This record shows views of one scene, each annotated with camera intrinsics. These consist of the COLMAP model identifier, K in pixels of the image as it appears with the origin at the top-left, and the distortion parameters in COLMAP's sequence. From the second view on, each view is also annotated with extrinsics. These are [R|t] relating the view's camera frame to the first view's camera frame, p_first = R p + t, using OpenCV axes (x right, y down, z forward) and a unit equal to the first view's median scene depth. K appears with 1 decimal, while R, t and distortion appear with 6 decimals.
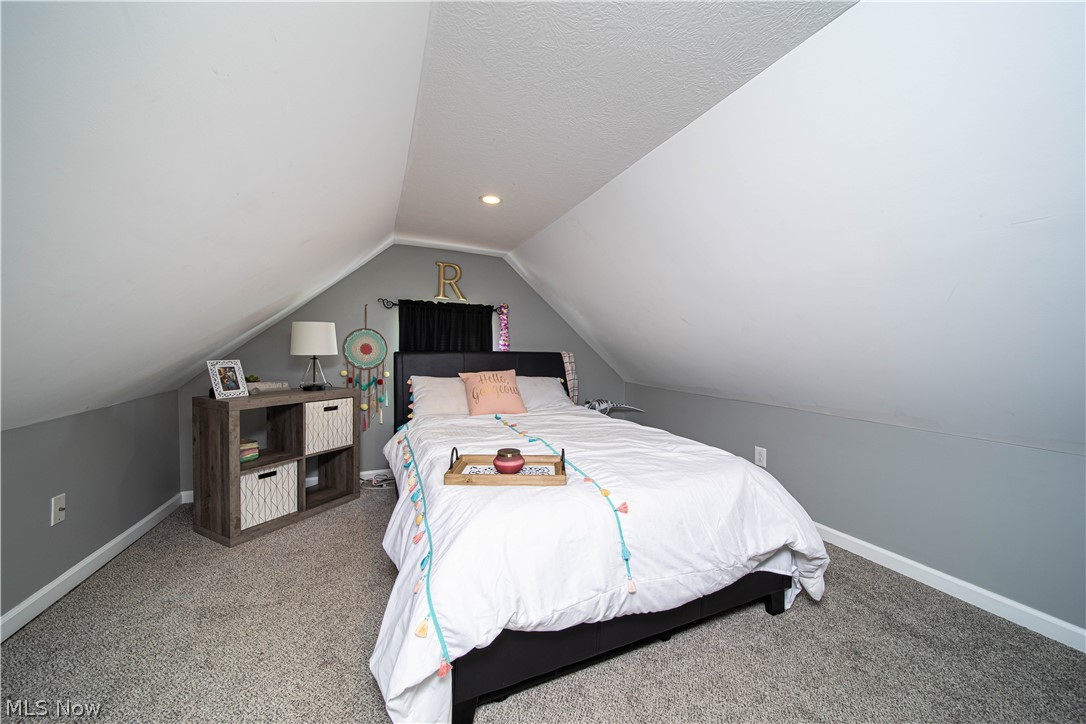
lens RADIAL K [[380.2, 0, 545.2], [0, 380.2, 358.6], [0, 0, 1]] dist [-0.000447, -0.000304]
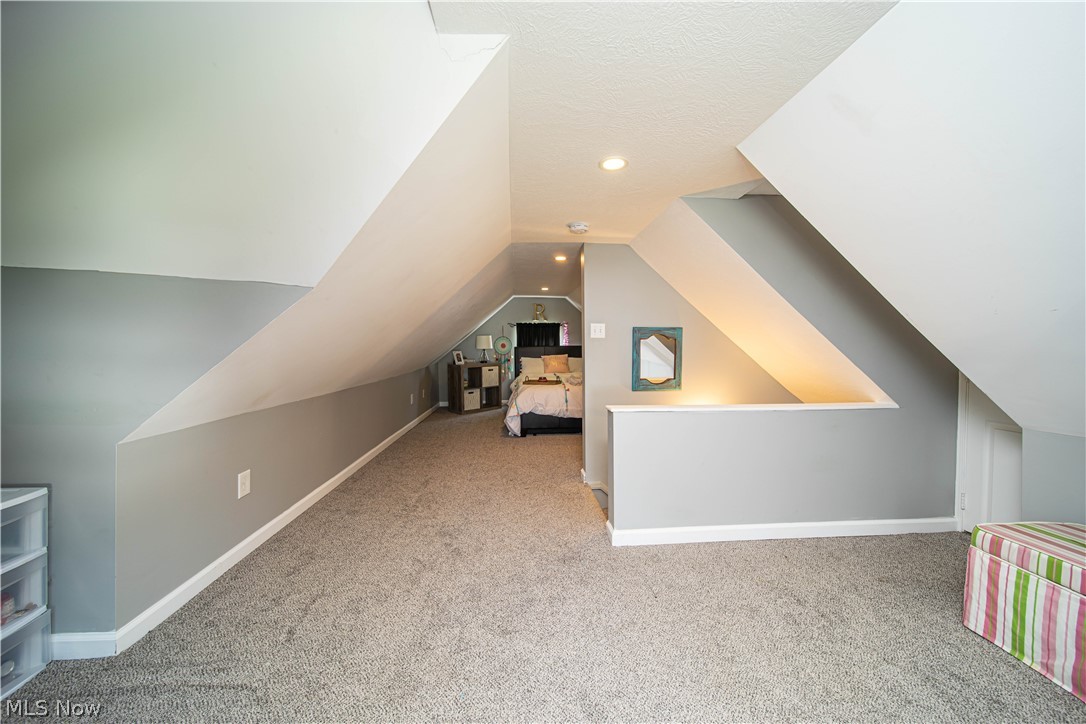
lens RADIAL K [[380.2, 0, 545.2], [0, 380.2, 358.6], [0, 0, 1]] dist [-0.000447, -0.000304]
pose [[0.943800, -0.006536, -0.330451, 0.567494], [0.013748, 0.999715, 0.019492, 0.011440], [0.330230, -0.022940, 0.943622, -1.169102]]
